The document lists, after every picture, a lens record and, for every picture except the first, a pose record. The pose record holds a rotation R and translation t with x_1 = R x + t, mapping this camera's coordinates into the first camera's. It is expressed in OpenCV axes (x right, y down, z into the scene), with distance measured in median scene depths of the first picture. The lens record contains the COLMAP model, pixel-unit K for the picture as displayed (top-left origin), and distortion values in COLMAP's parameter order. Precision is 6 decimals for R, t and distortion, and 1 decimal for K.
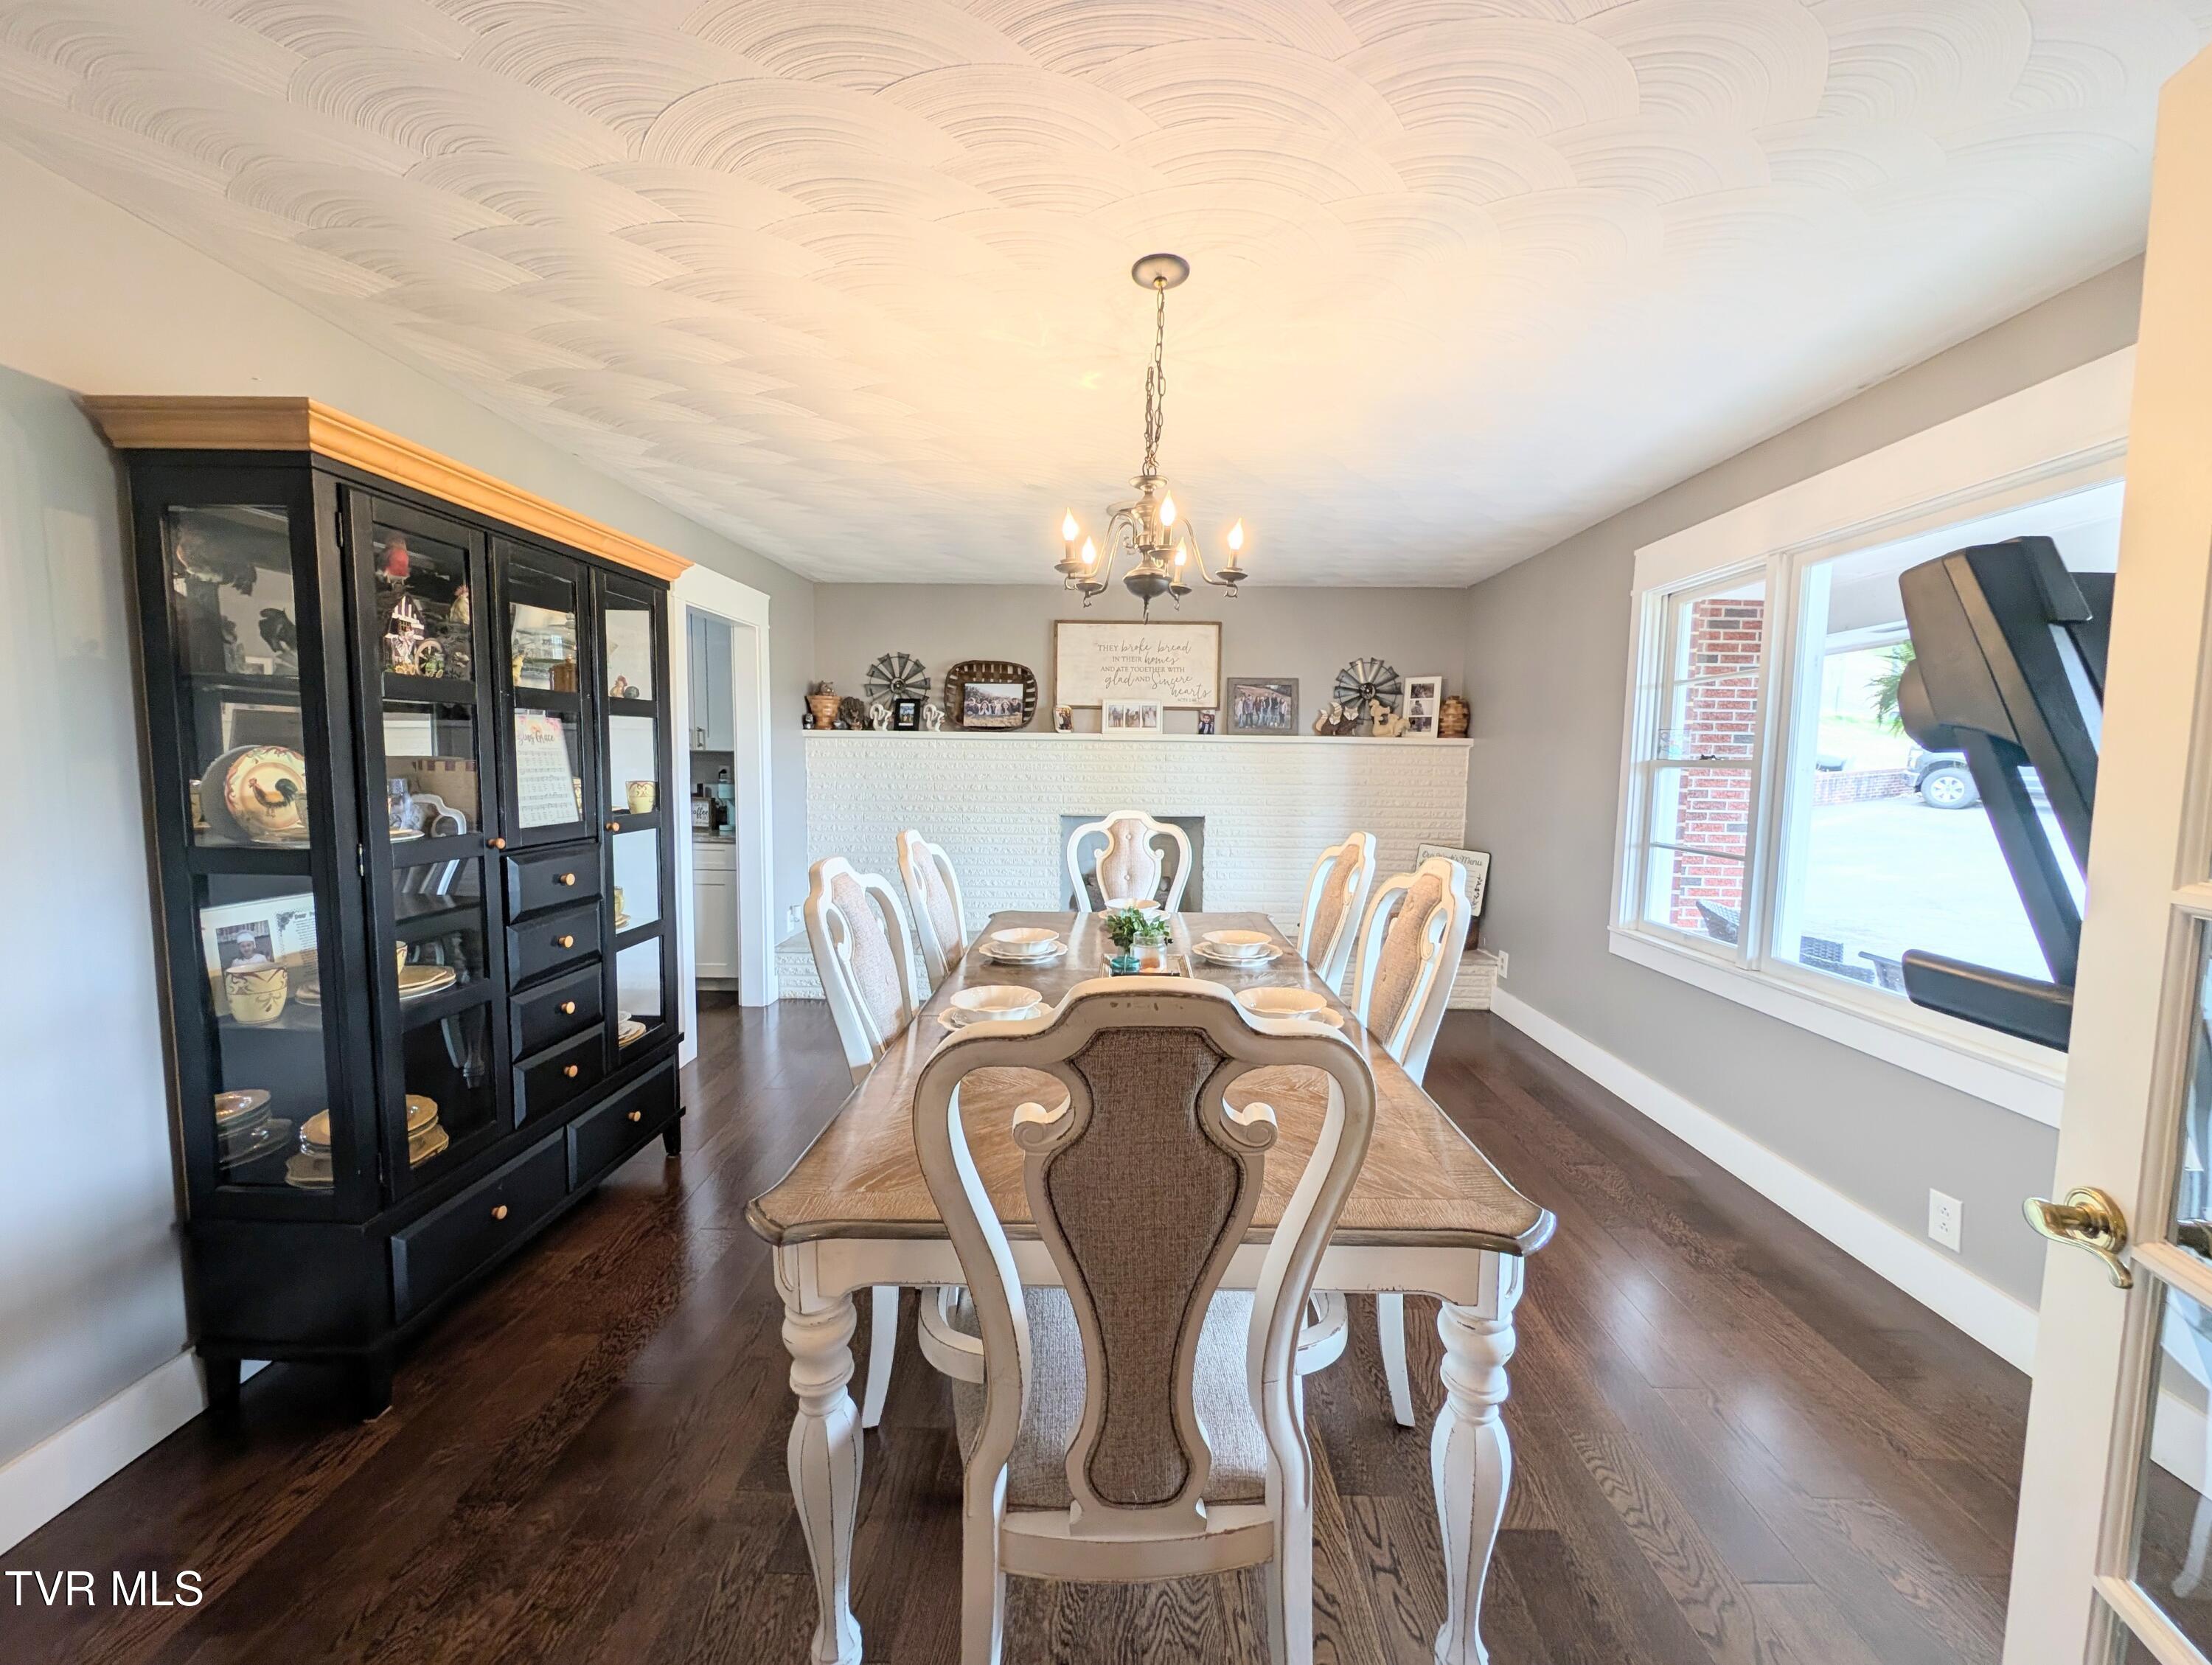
lens RADIAL K [[833.5, 0, 1118.0], [0, 833.5, 832.7], [0, 0, 1]] dist [0.008037, -0.003925]
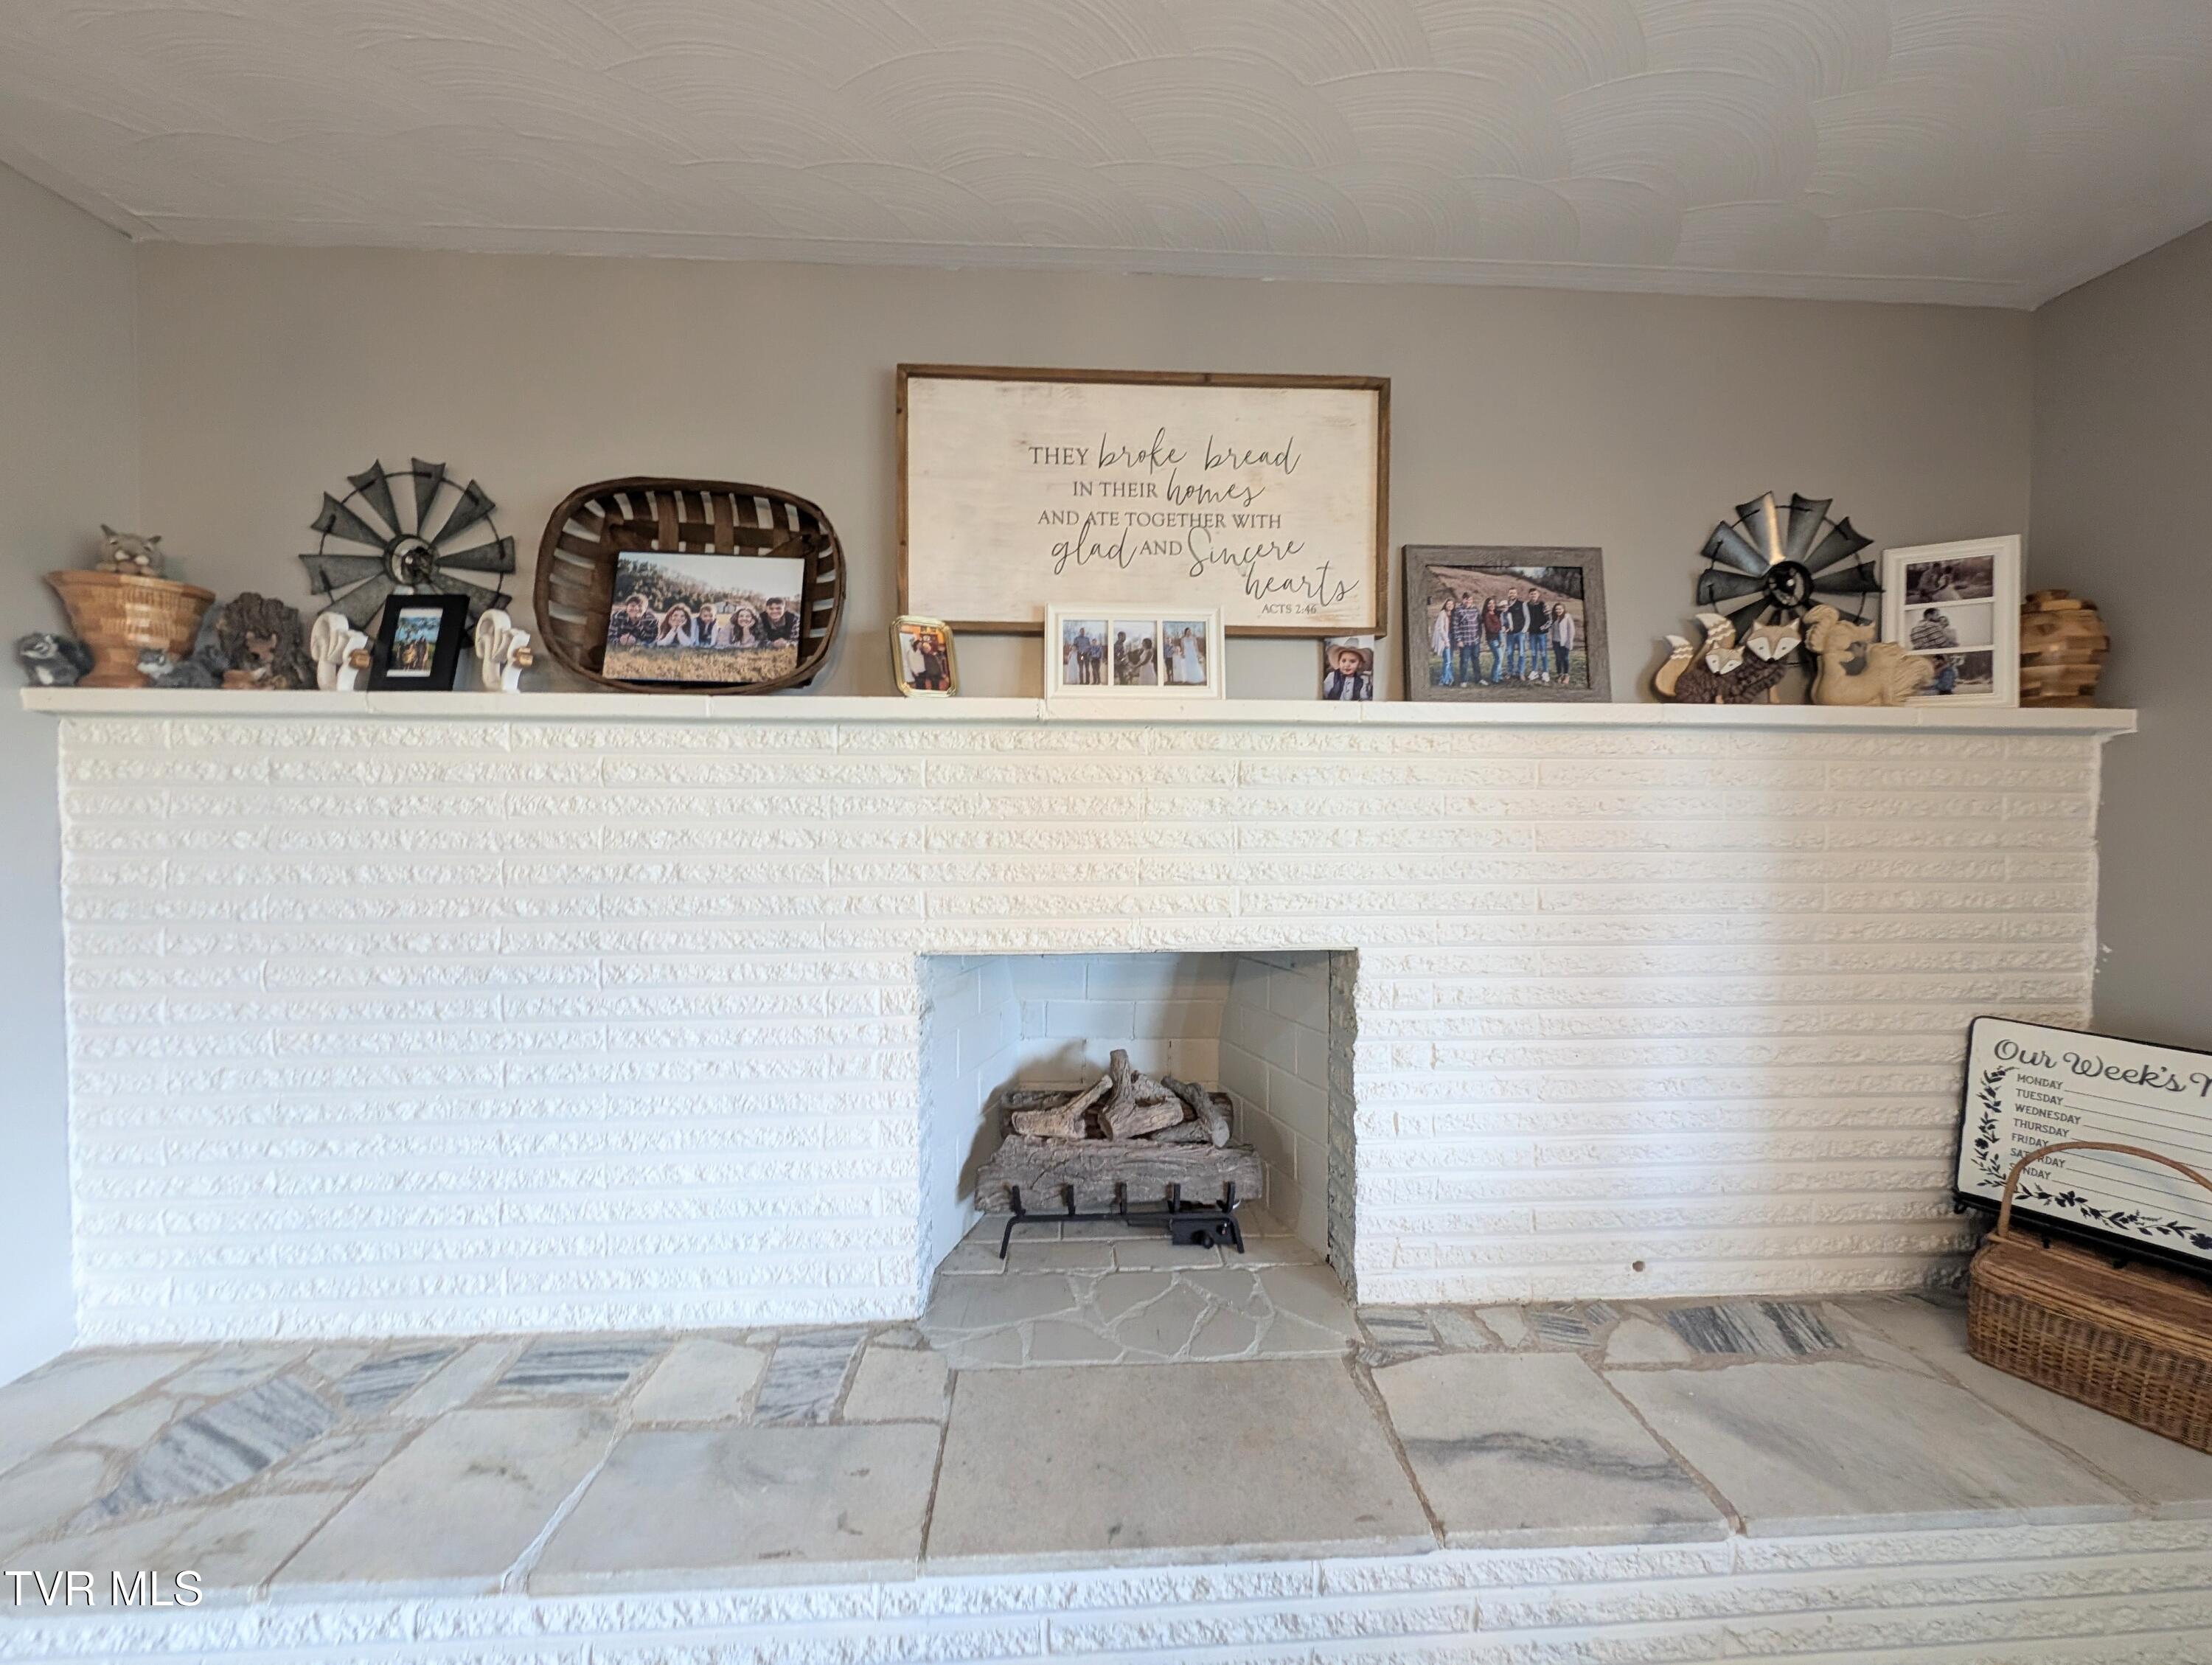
lens RADIAL K [[833.5, 0, 1103.3], [0, 833.5, 830.1], [0, 0, 1]] dist [0.008037, -0.003925]
pose [[0.998132, -0.012778, 0.059743, -0.016228], [0.016148, 0.998284, -0.056279, -0.049510], [-0.058921, 0.057138, 0.996626, 0.669062]]
